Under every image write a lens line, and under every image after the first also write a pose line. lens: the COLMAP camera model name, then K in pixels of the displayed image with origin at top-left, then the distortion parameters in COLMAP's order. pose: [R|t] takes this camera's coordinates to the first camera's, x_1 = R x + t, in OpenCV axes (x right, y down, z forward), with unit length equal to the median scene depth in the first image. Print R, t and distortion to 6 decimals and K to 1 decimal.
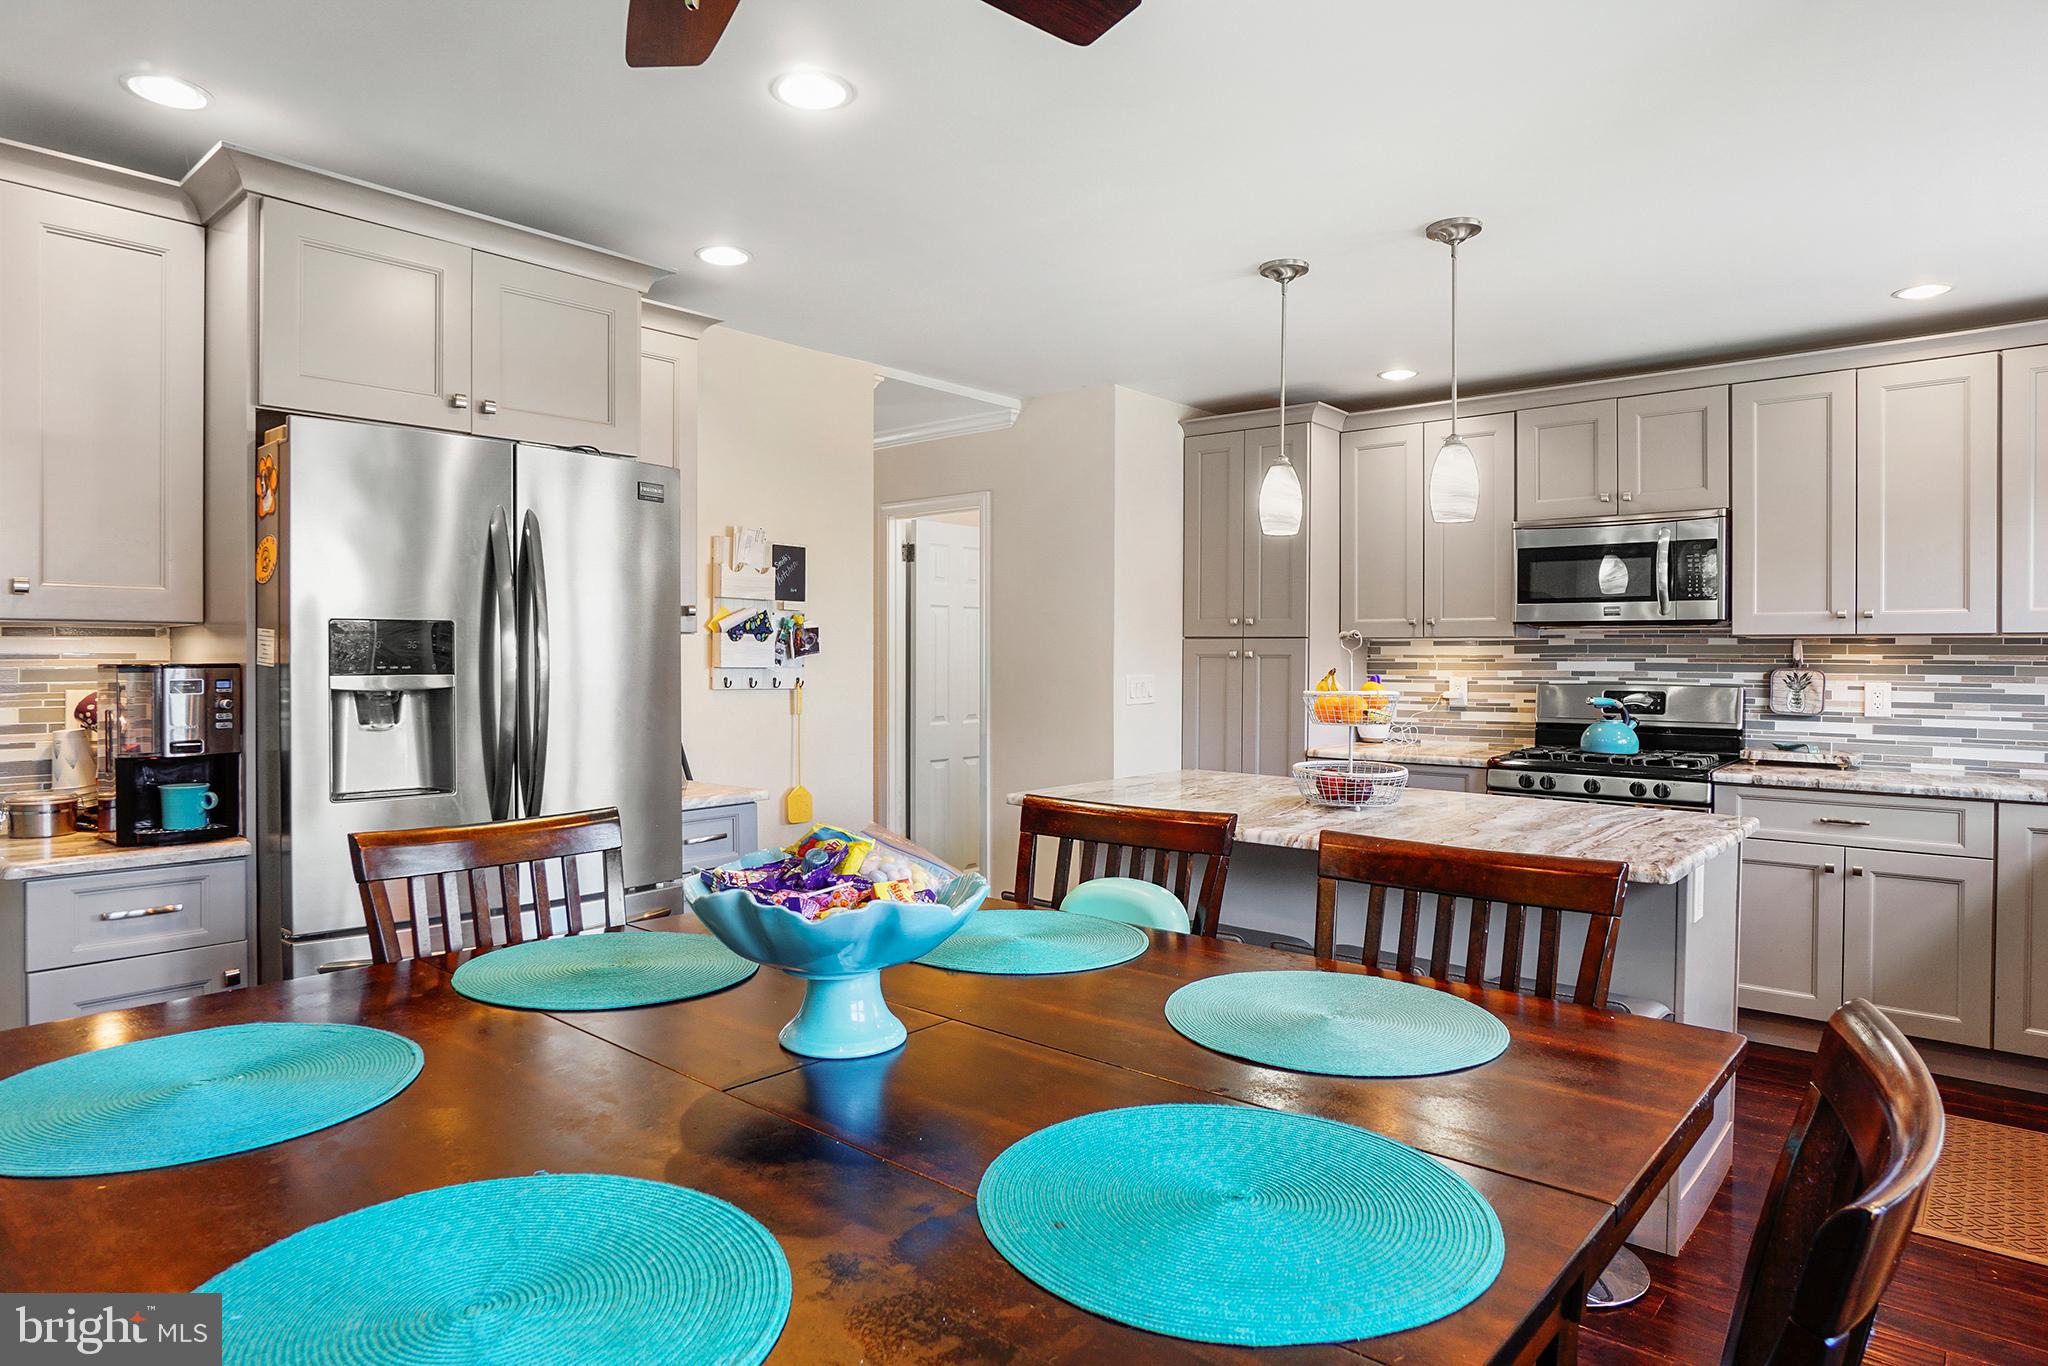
lens RADIAL K [[1183.6, 0, 1022.8], [0, 1183.6, 674.4], [0, 0, 1]] dist [-0.037610, 0.013366]
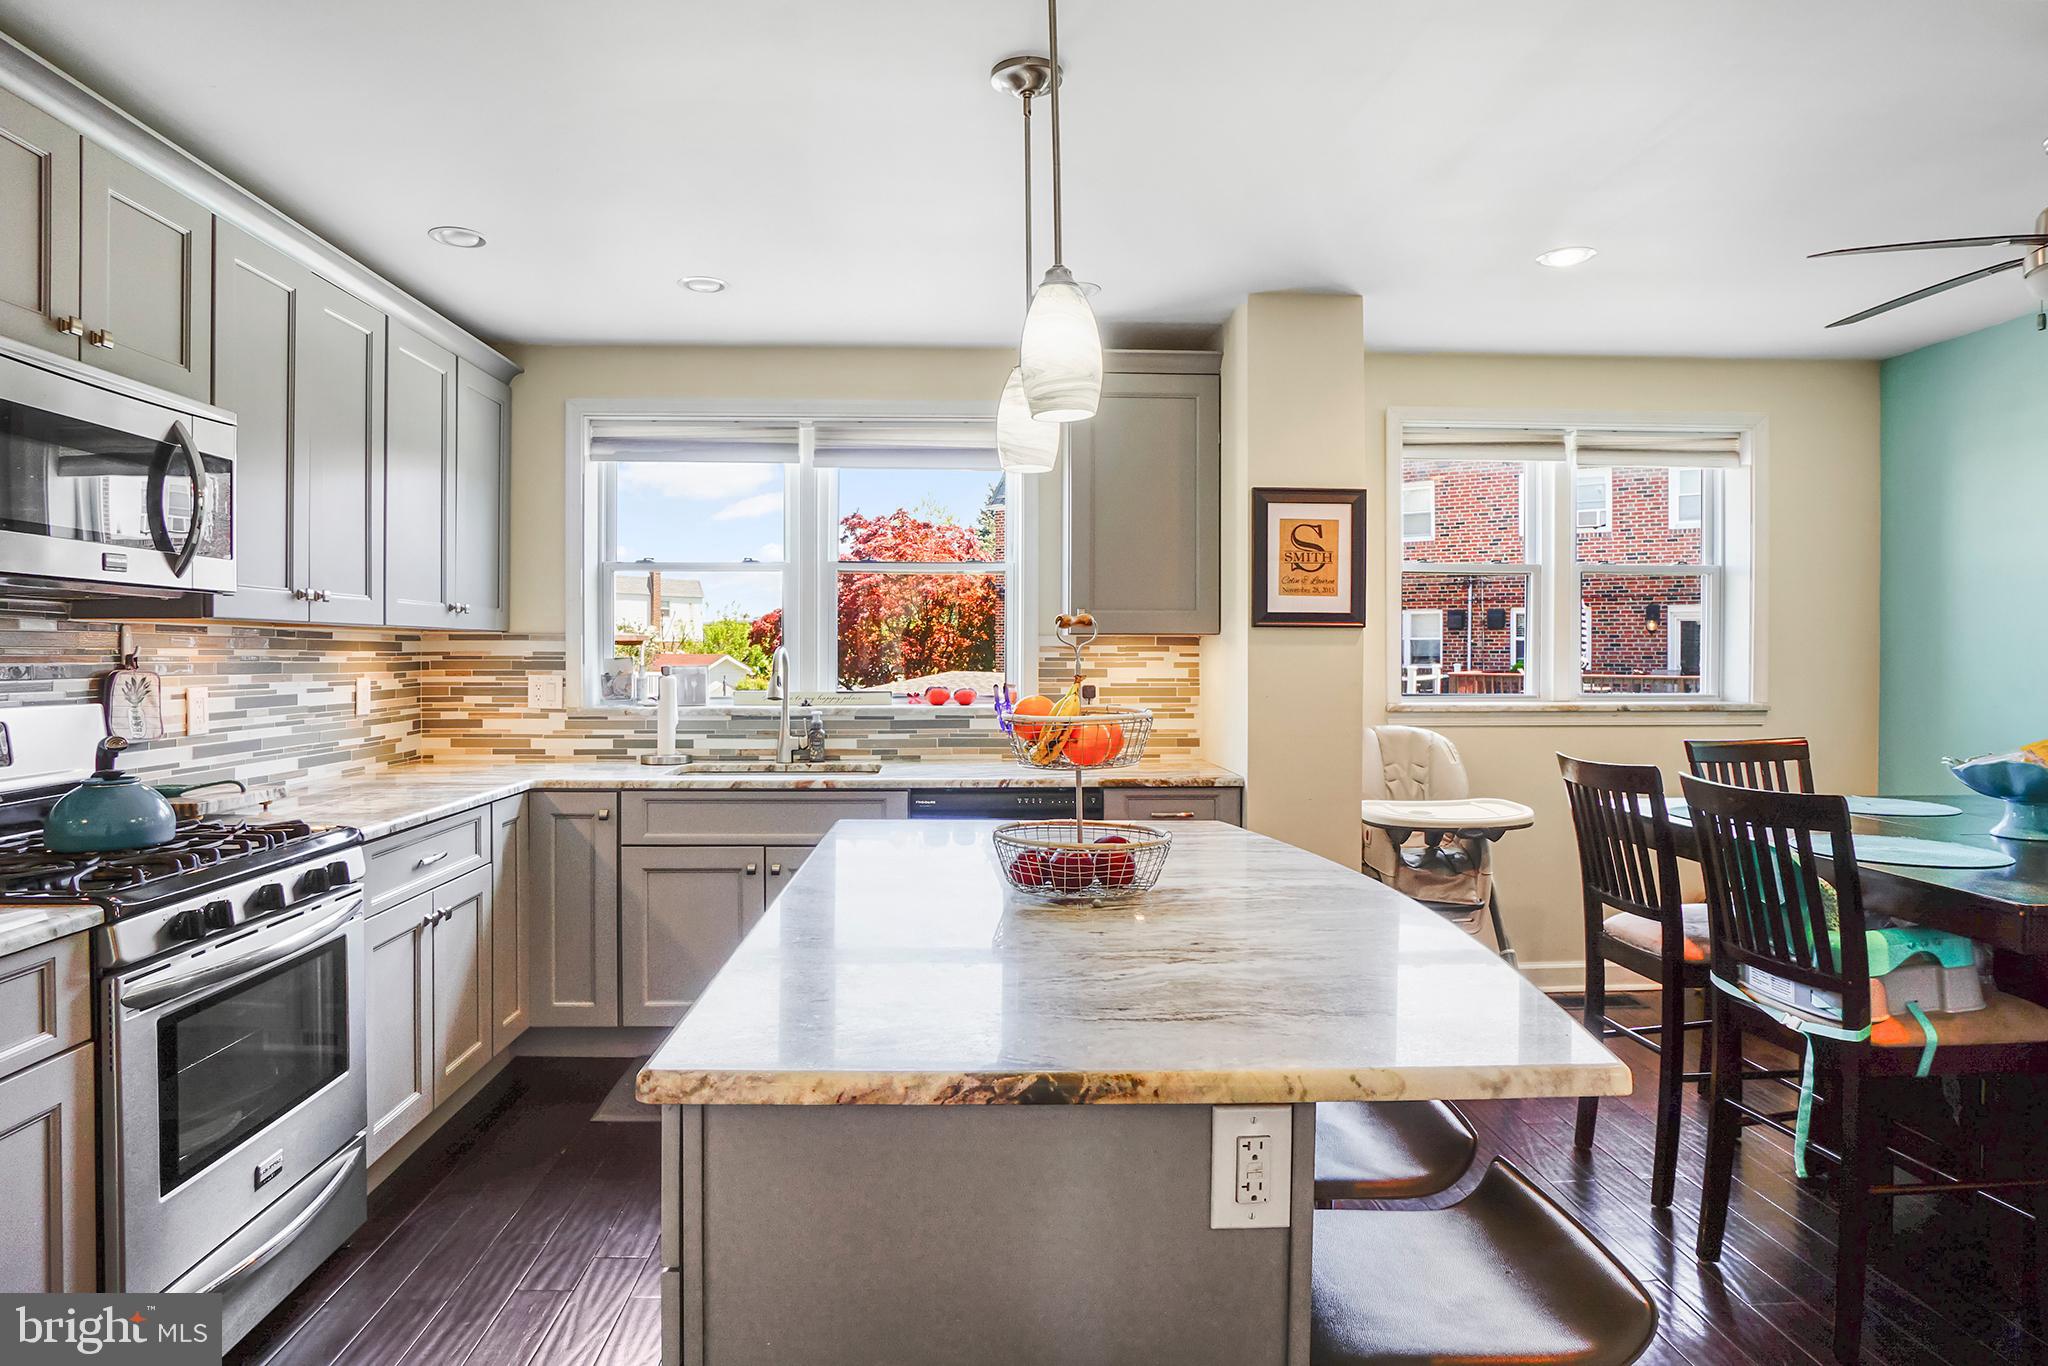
lens RADIAL K [[1113.0, 0, 1019.2], [0, 1113.0, 675.1], [0, 0, 1]] dist [-0.024592, 0.002130]
pose [[-0.700302, -0.017777, 0.713626, -0.110396], [0.003511, 0.999592, 0.028347, -0.018460], [-0.713838, 0.022357, -0.699954, 1.140498]]
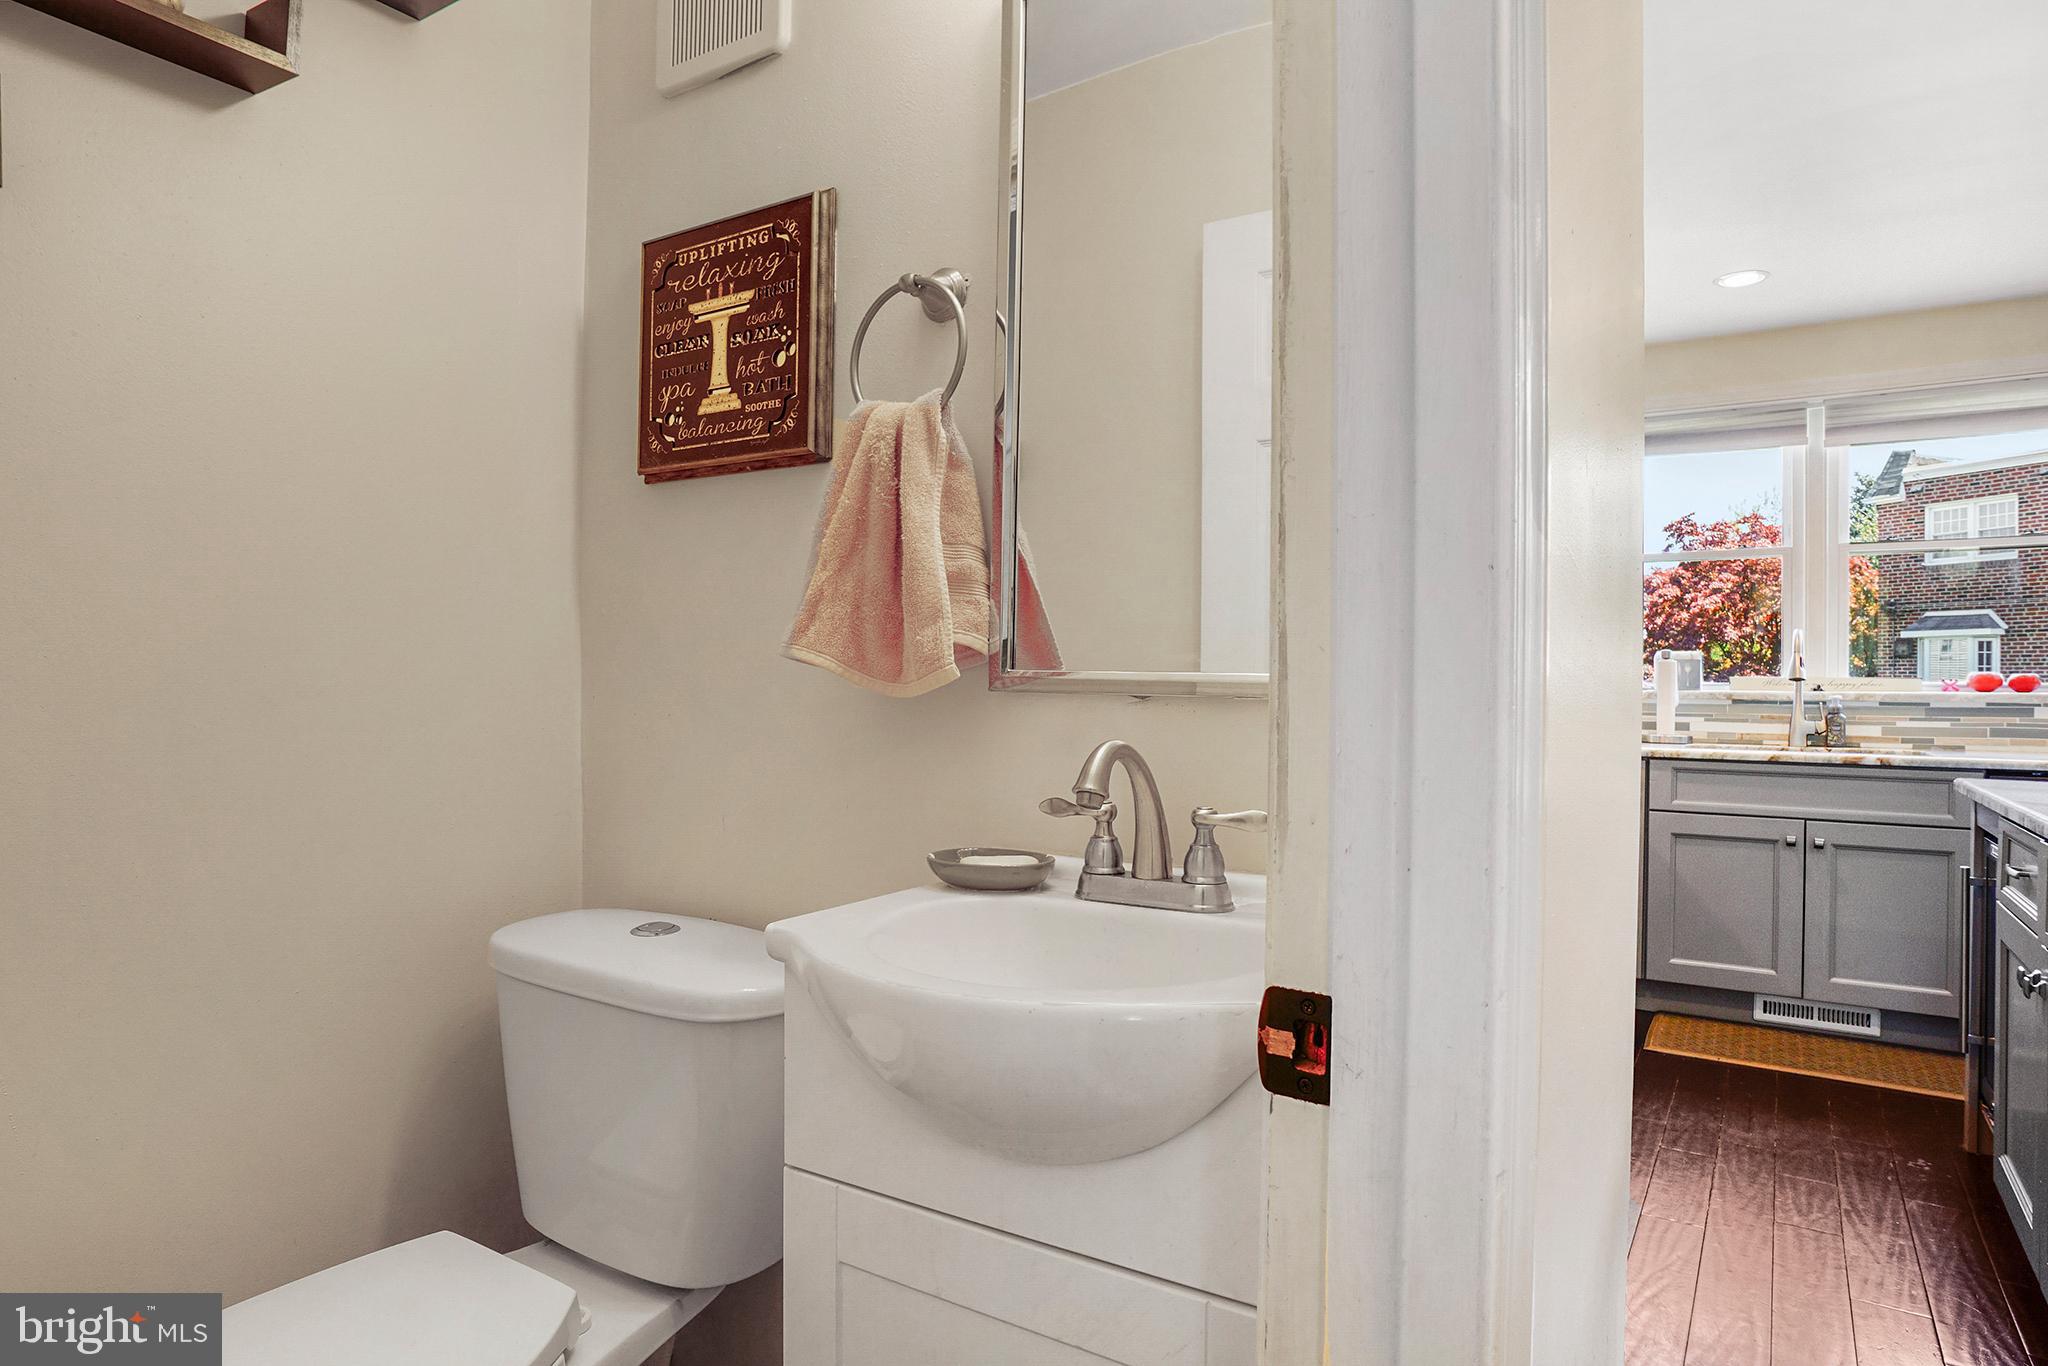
lens RADIAL K [[1183.6, 0, 1001.1], [0, 1183.6, 688.6], [0, 0, 1]] dist [-0.037610, 0.013366]
pose [[-0.129165, -0.004896, 0.991611, -0.178815], [0.004121, 0.999977, 0.005474, 0.022924], [-0.991615, 0.004794, -0.129142, 1.400343]]
